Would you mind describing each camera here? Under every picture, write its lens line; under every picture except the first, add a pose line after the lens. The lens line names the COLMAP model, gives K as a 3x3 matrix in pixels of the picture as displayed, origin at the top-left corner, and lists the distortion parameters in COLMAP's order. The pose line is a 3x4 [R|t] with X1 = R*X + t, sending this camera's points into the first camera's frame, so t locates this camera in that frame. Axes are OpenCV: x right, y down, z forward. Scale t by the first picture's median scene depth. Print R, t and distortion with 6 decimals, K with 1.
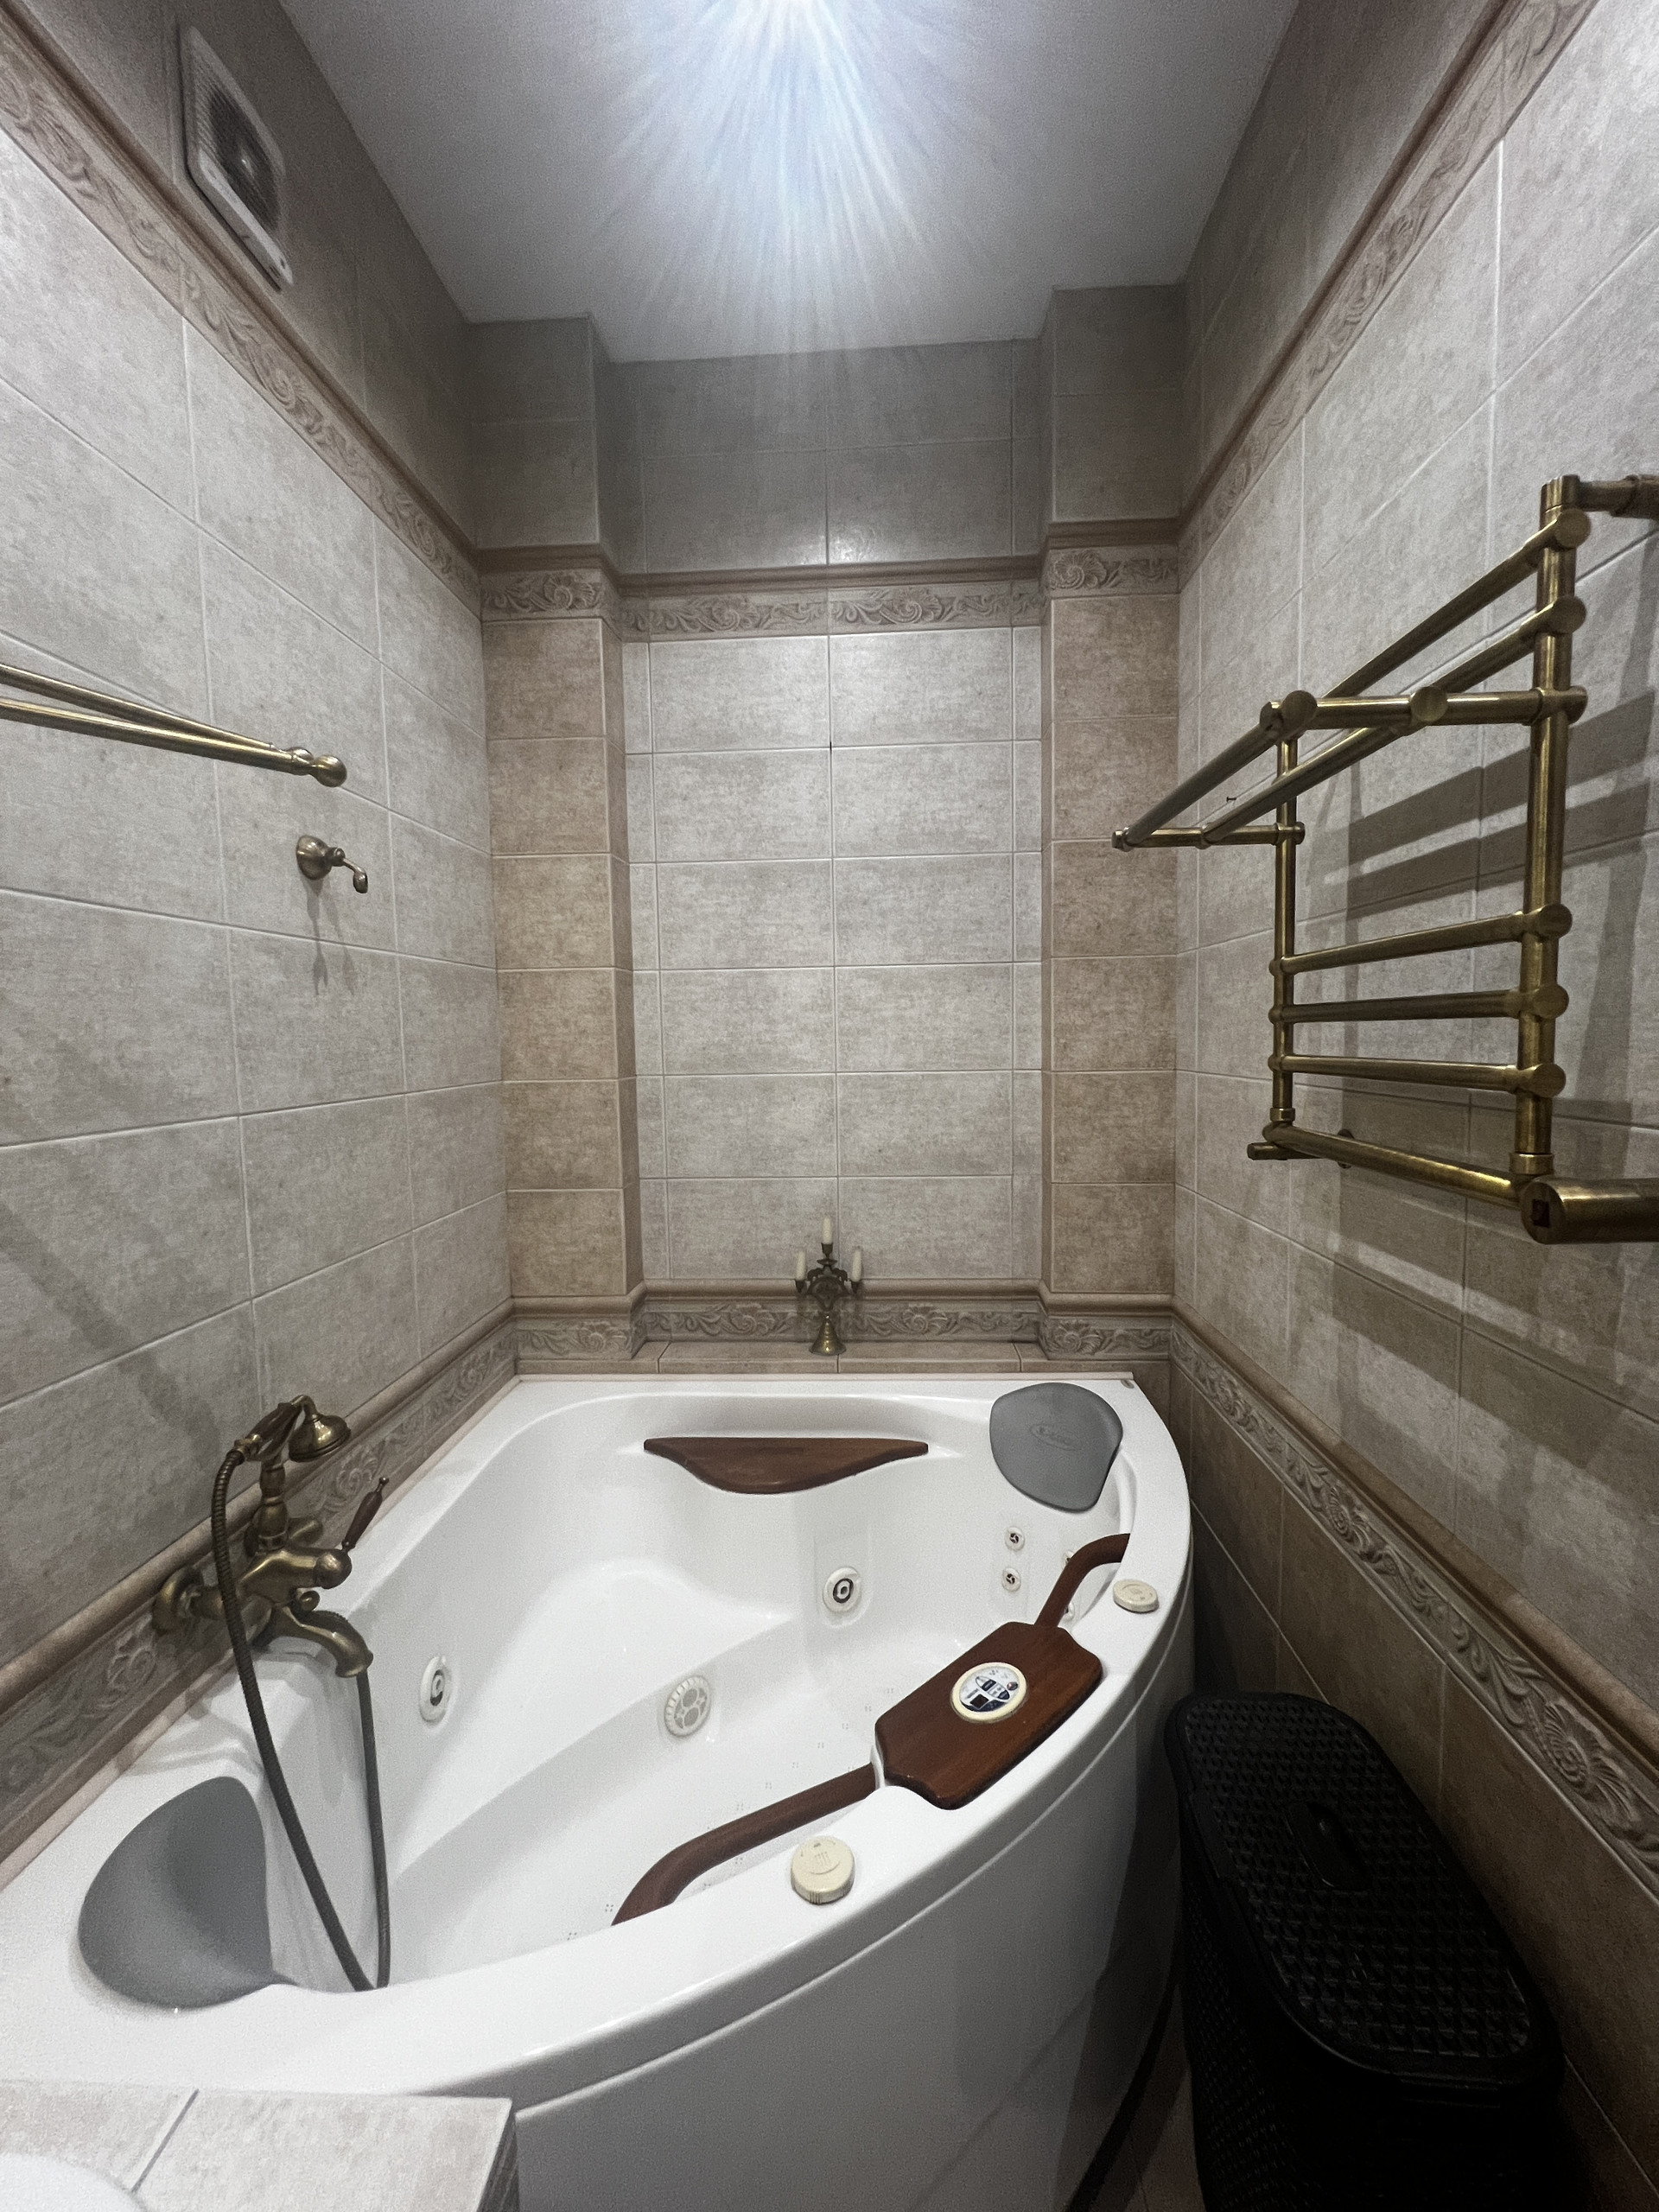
lens RADIAL K [[892.4, 0, 830.8], [0, 892.4, 1106.2], [0, 0, 1]] dist [-0.000124, -0.000264]
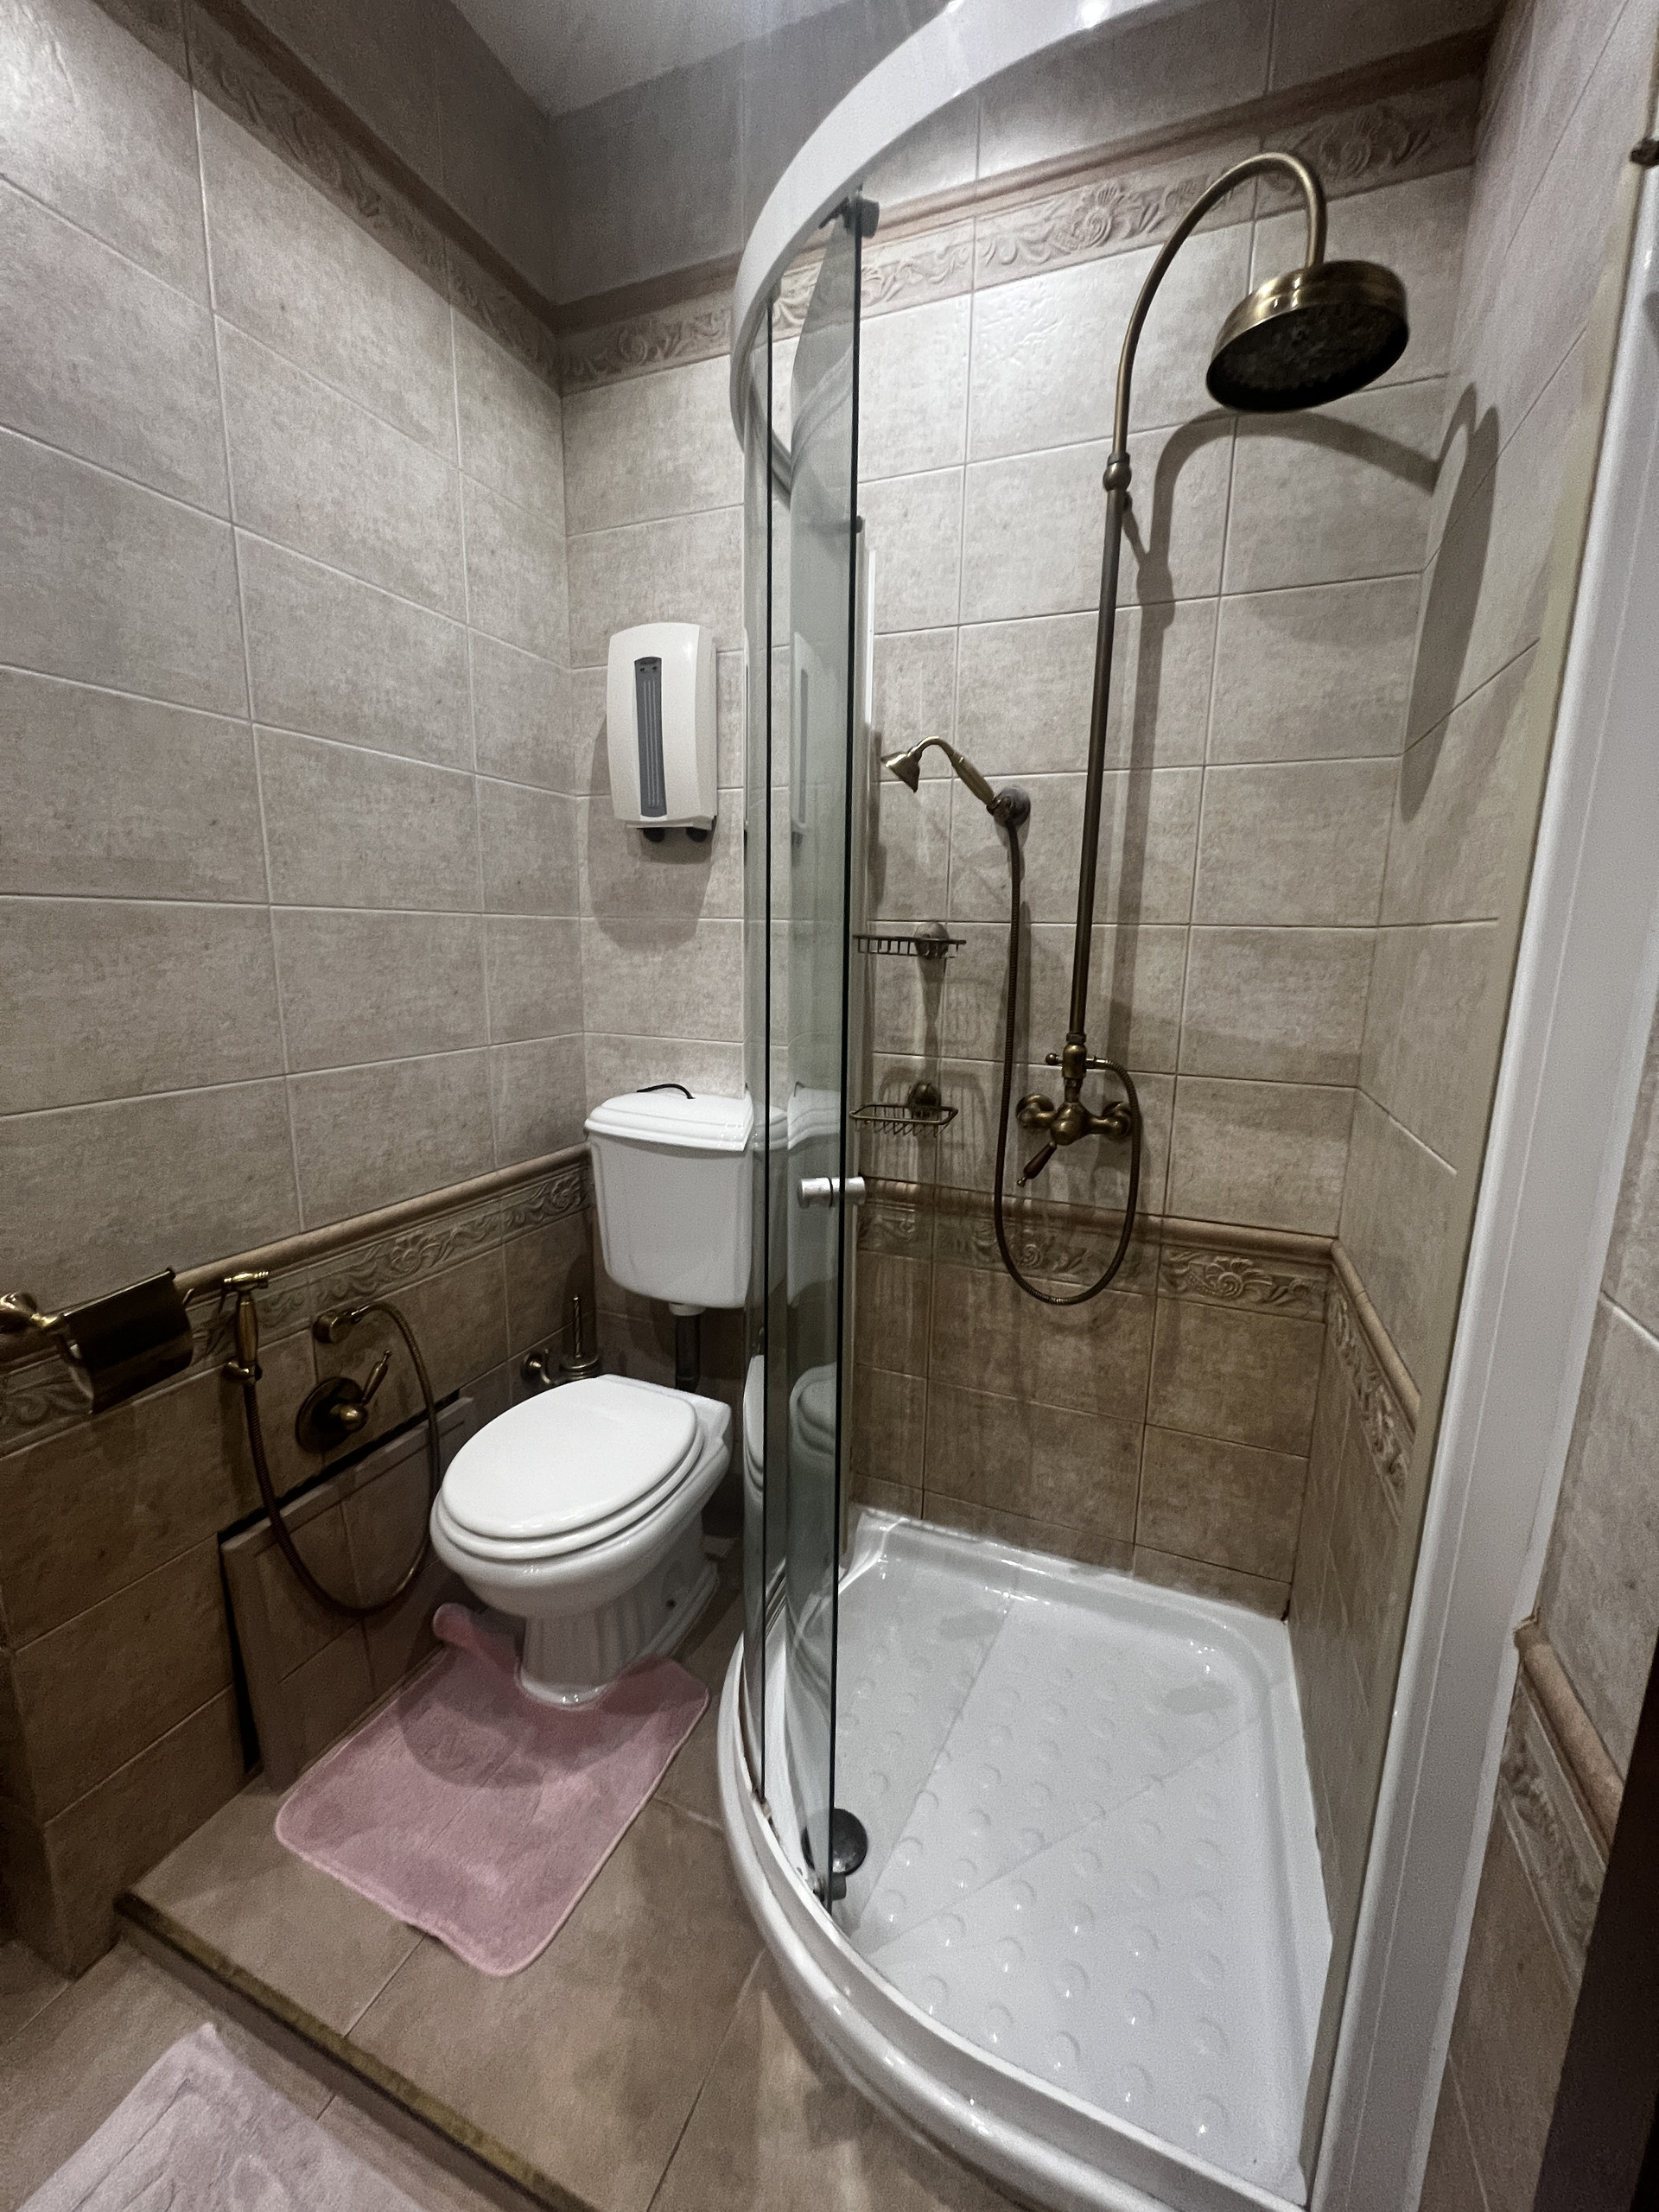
lens RADIAL K [[892.4, 0, 824.2], [0, 892.4, 1104.8], [0, 0, 1]] dist [-0.000124, -0.000264]
pose [[0.942054, 0.097253, -0.321054, 0.332132], [-0.063033, 0.991325, 0.115335, 0.080577], [0.329485, -0.088415, 0.940012, 0.167416]]
